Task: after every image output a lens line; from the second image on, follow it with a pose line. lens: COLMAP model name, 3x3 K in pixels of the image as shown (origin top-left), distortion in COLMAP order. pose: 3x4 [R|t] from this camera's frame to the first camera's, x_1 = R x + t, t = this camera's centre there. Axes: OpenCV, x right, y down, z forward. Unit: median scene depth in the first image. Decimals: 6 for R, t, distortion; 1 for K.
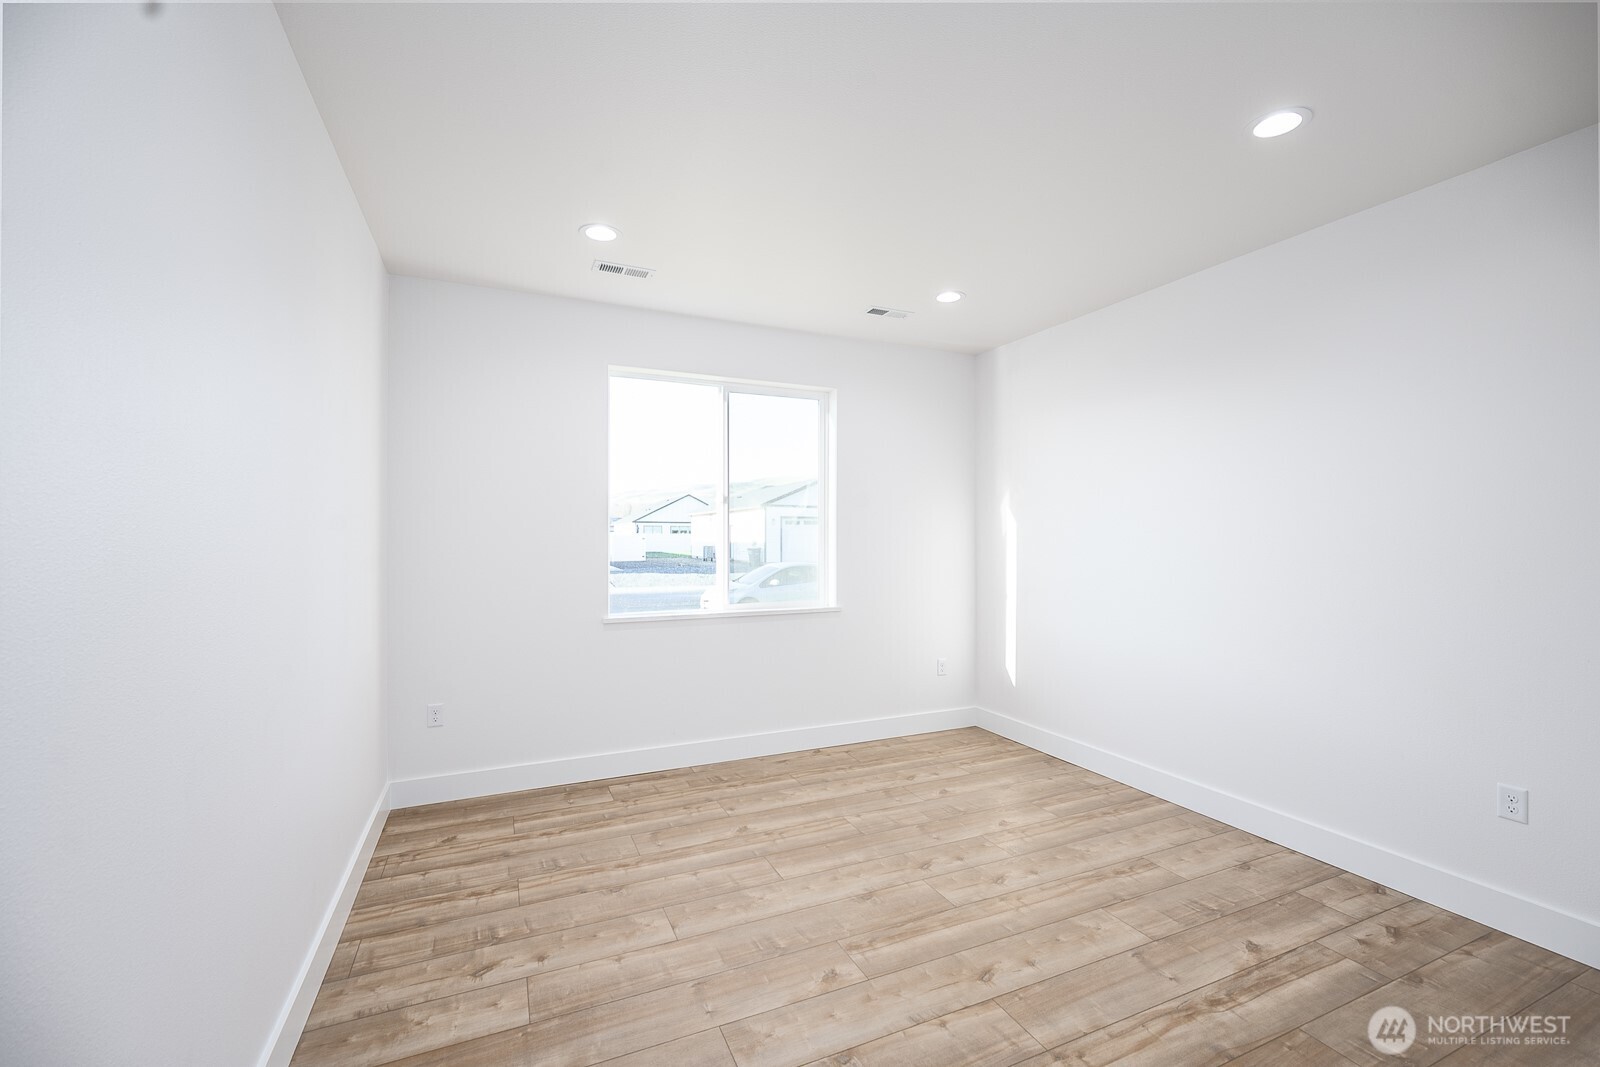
lens RADIAL K [[675.5, 0, 803.6], [0, 675.5, 541.6], [0, 0, 1]] dist [0.000212, -0.000499]
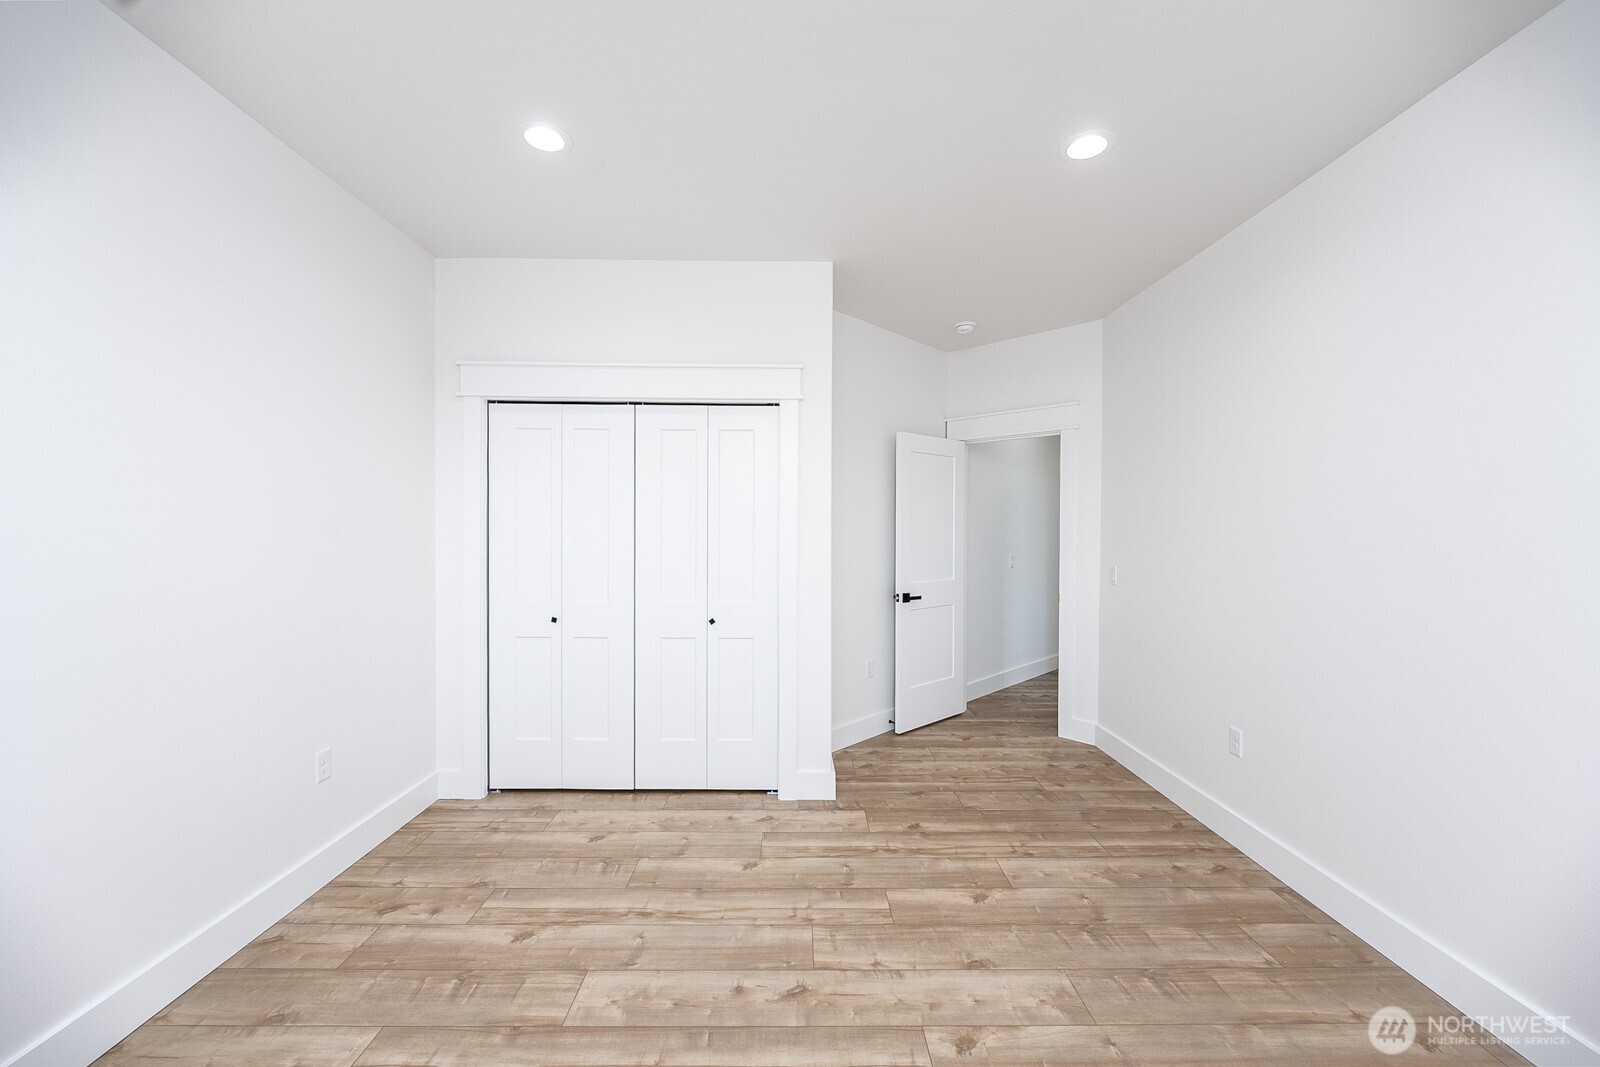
lens RADIAL K [[646.0, 0, 798.7], [0, 646.0, 528.4], [0, 0, 1]] dist [-0.003239, 0.000583]
pose [[-0.916005, -0.003884, 0.401148, -0.090006], [-0.002915, 0.999991, 0.003024, -0.004315], [-0.401156, 0.001601, -0.916008, 1.813419]]
